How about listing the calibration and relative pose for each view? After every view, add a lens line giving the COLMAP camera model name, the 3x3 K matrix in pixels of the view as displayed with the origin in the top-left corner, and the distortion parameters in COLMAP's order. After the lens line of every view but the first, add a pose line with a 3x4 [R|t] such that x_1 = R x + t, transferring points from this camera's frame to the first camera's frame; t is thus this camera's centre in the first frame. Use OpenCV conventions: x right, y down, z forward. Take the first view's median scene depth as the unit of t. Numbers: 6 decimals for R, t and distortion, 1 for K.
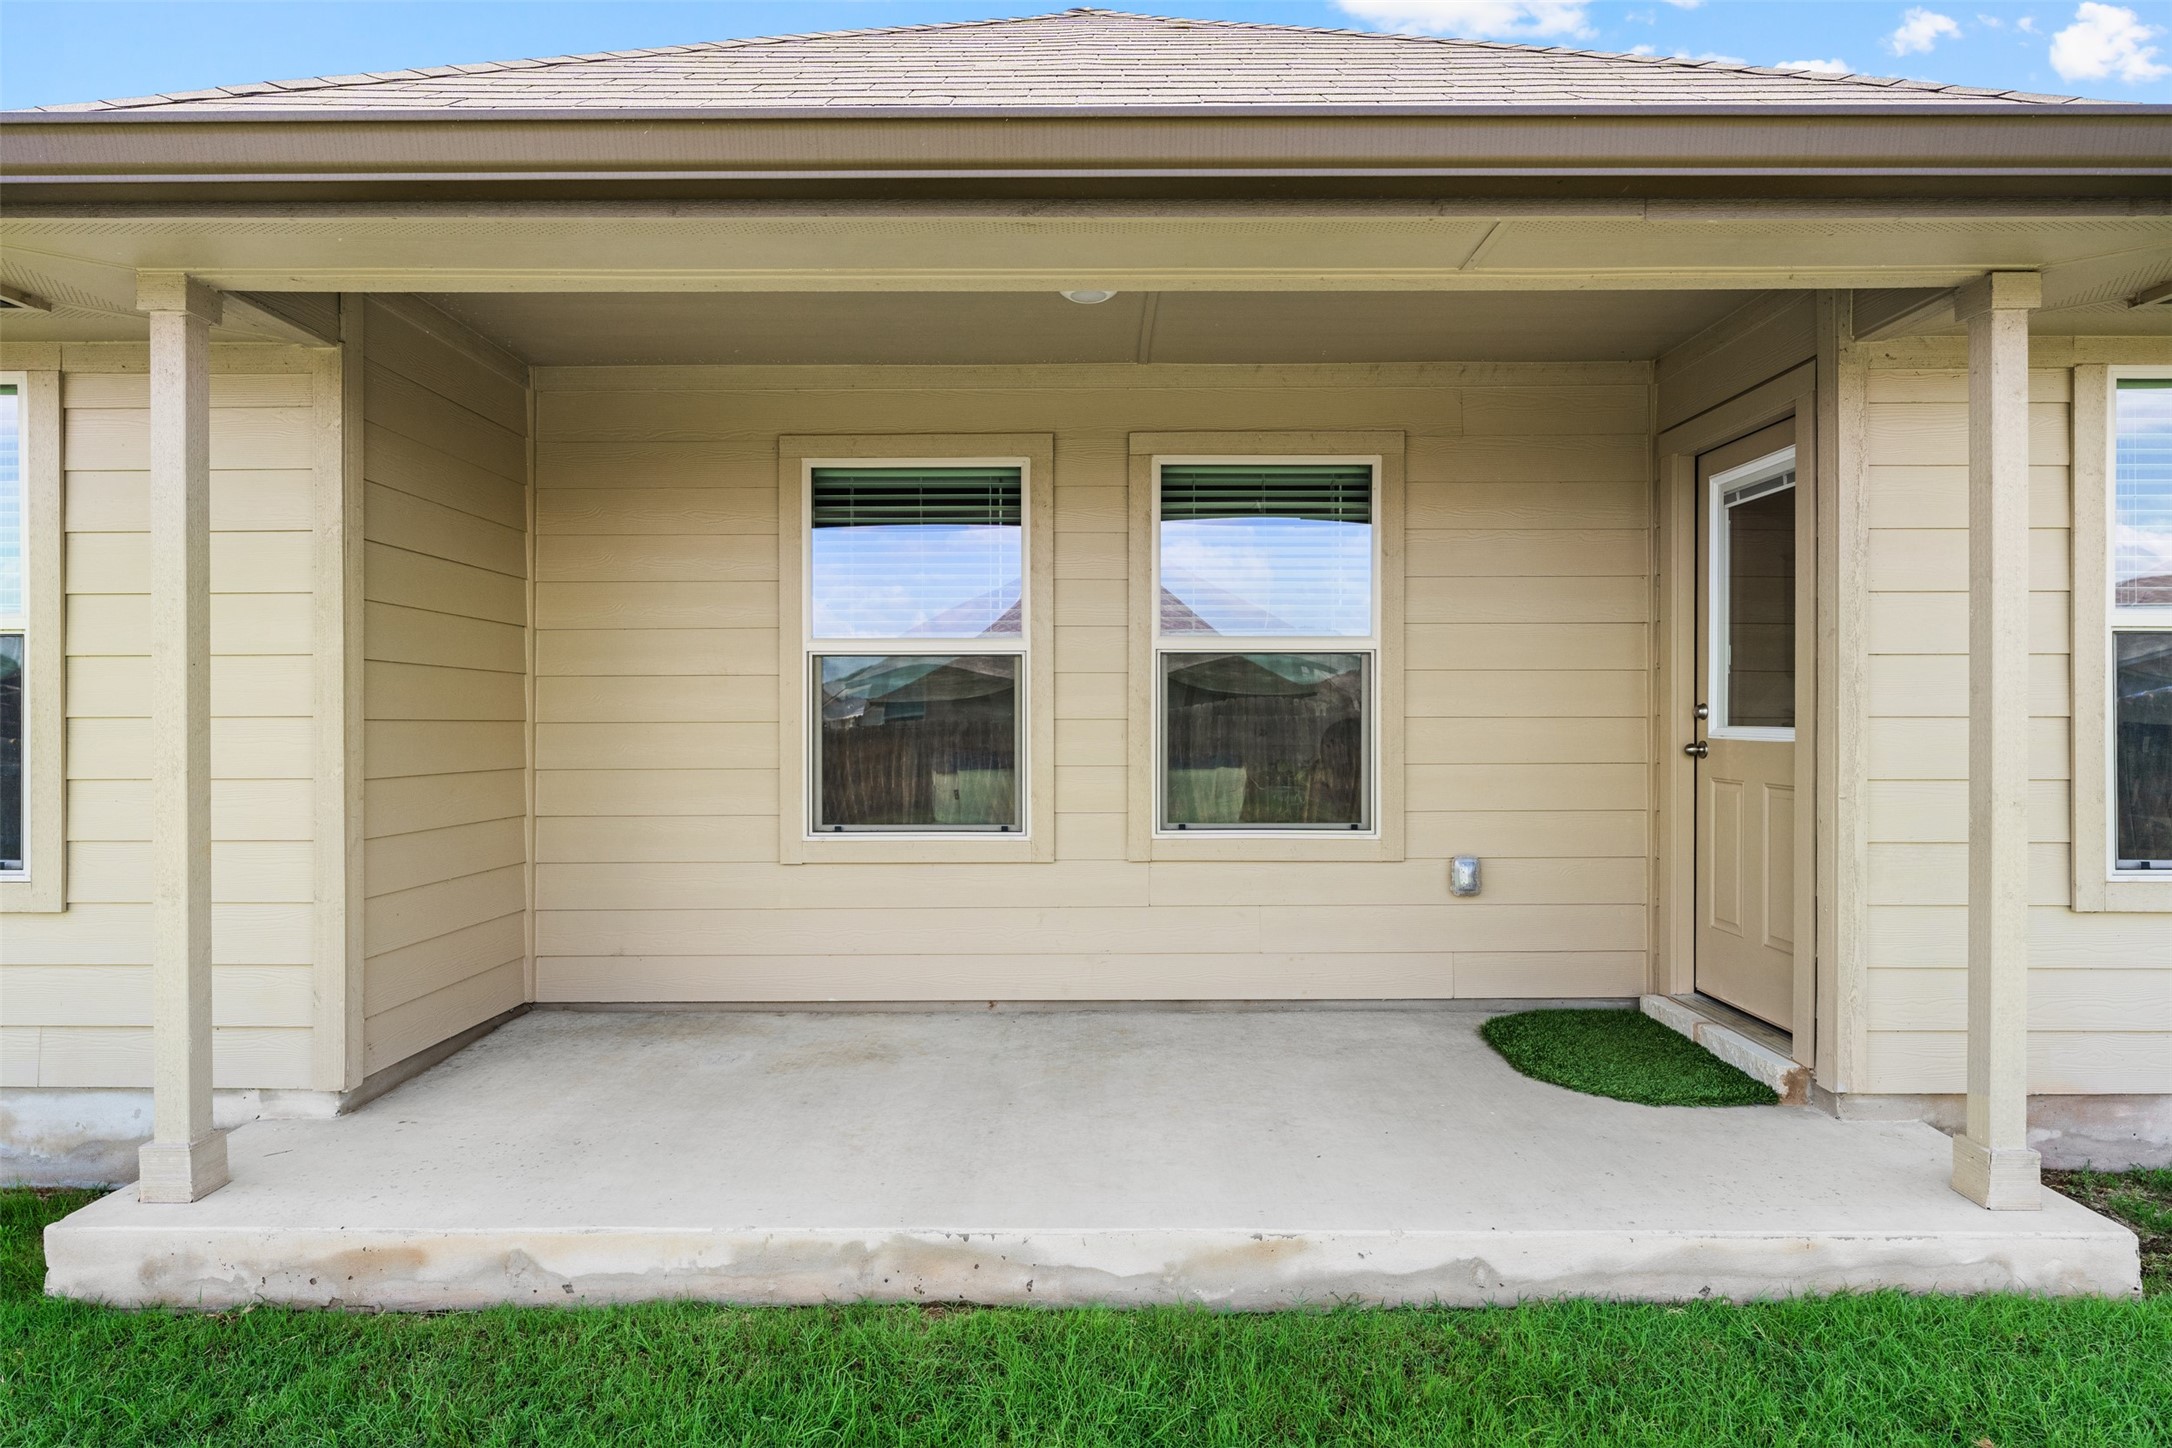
lens RADIAL K [[1282.9, 0, 1086.0], [0, 1282.9, 724.0], [0, 0, 1]] dist [0.002337, 0.001163]
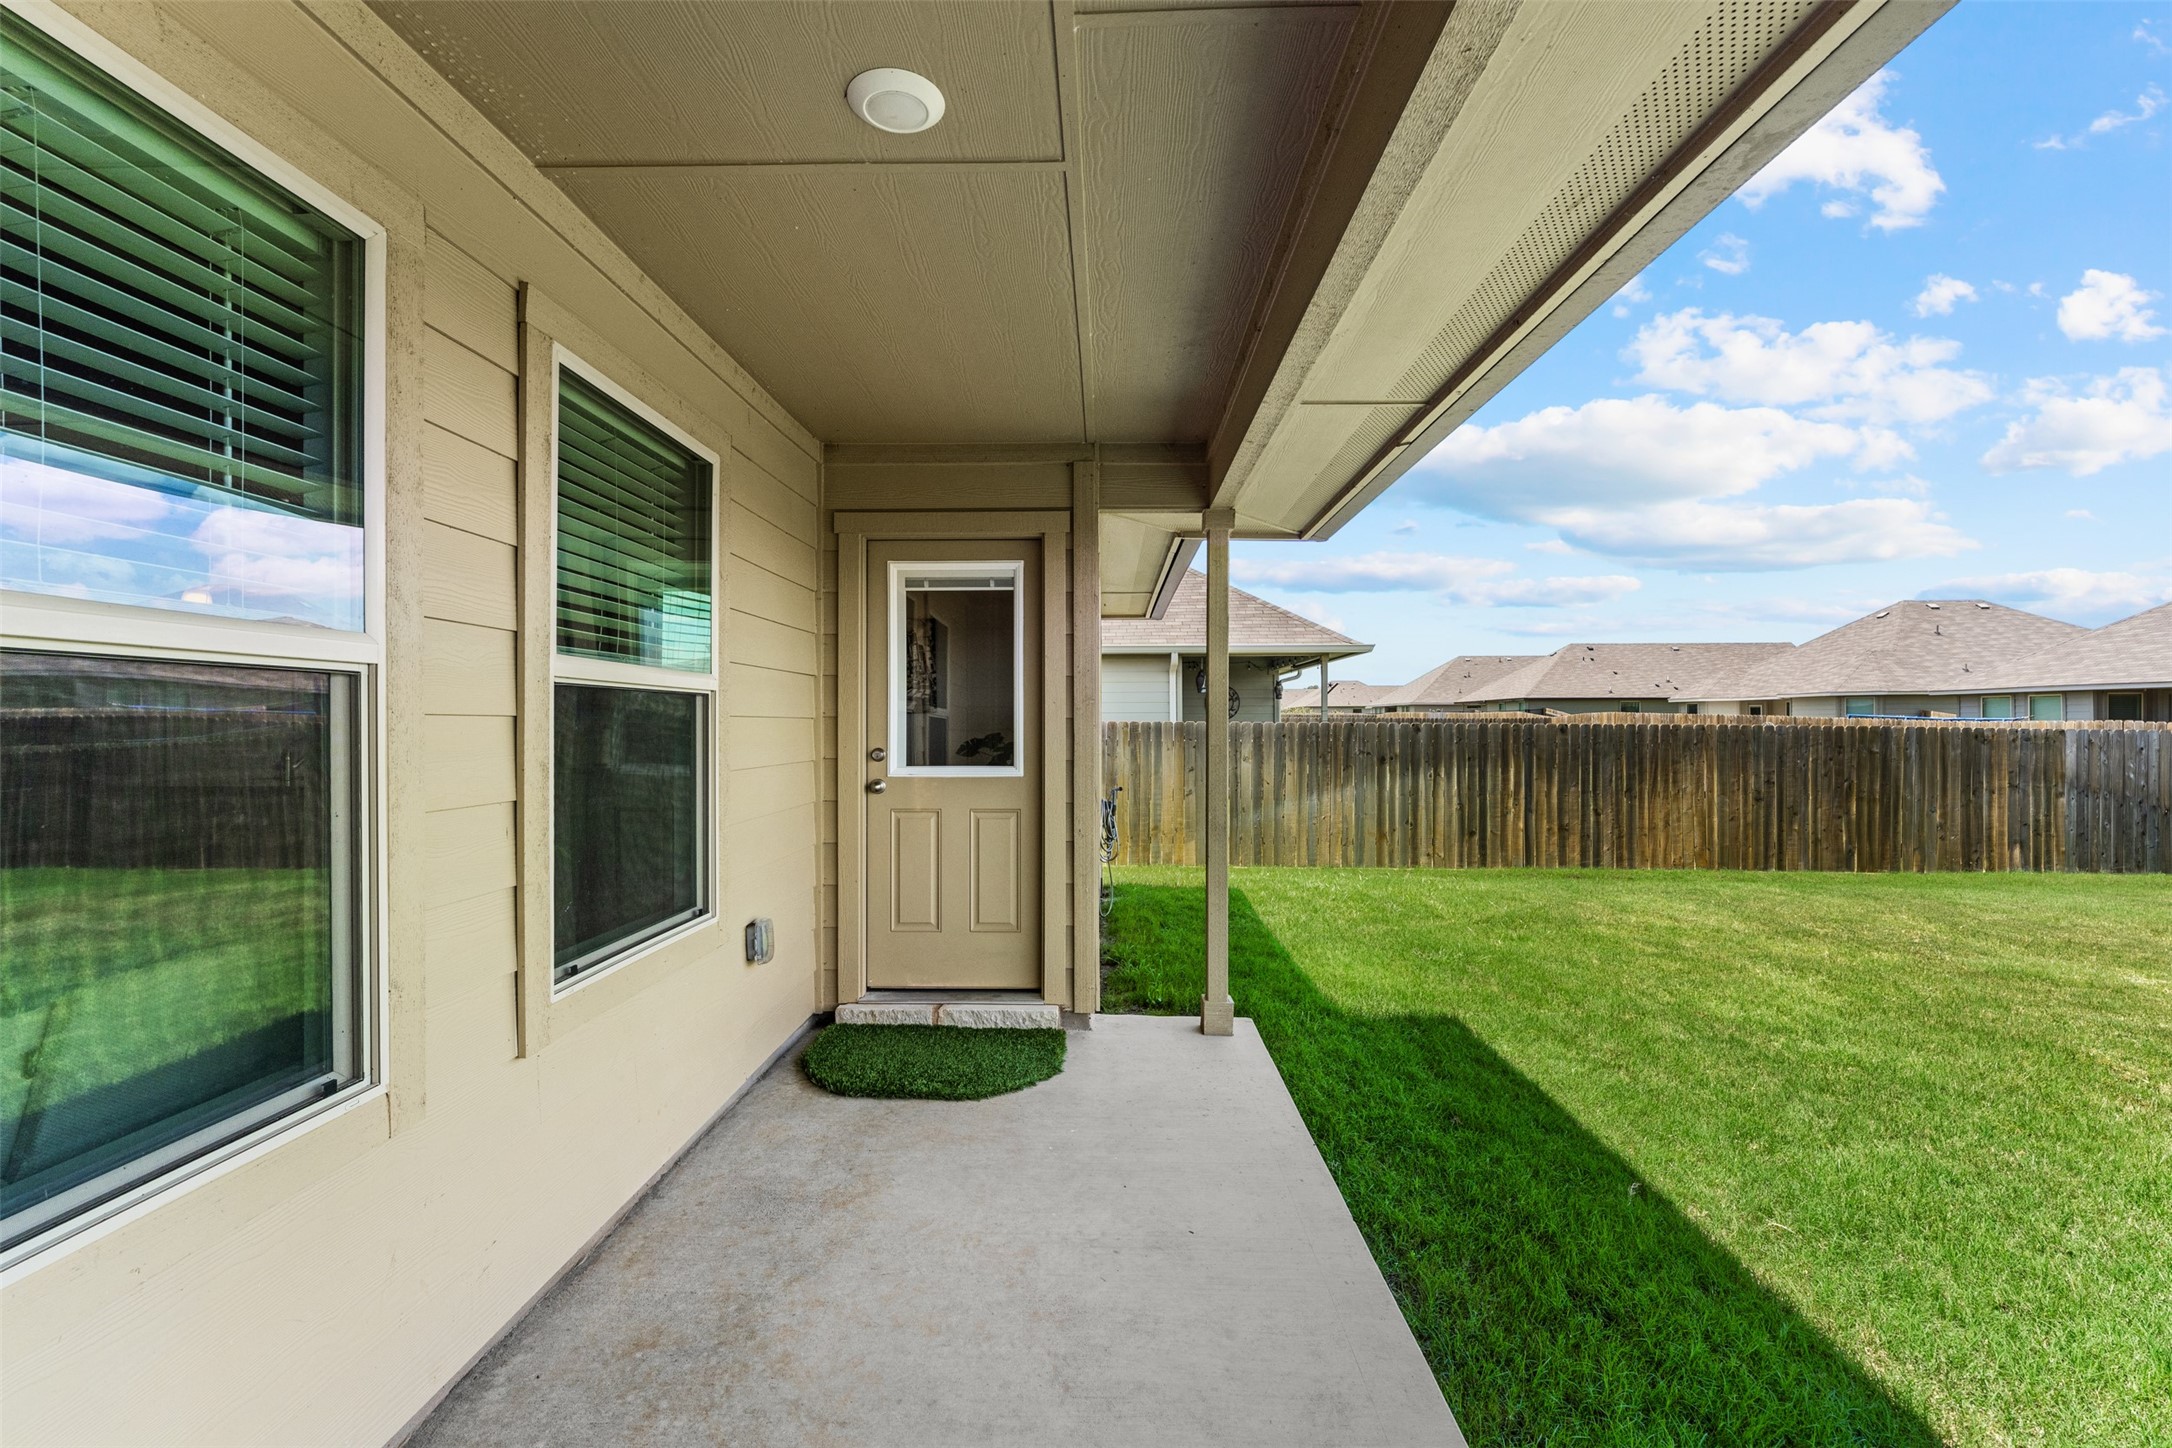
lens RADIAL K [[922.3, 0, 1086.0], [0, 922.3, 724.0], [0, 0, 1]] dist [-0.001241, -0.000176]
pose [[0.045322, 0.005287, 0.998958, -0.380552], [0.014706, 0.999874, -0.005959, -0.030880], [-0.998864, 0.014961, 0.045239, 0.773270]]
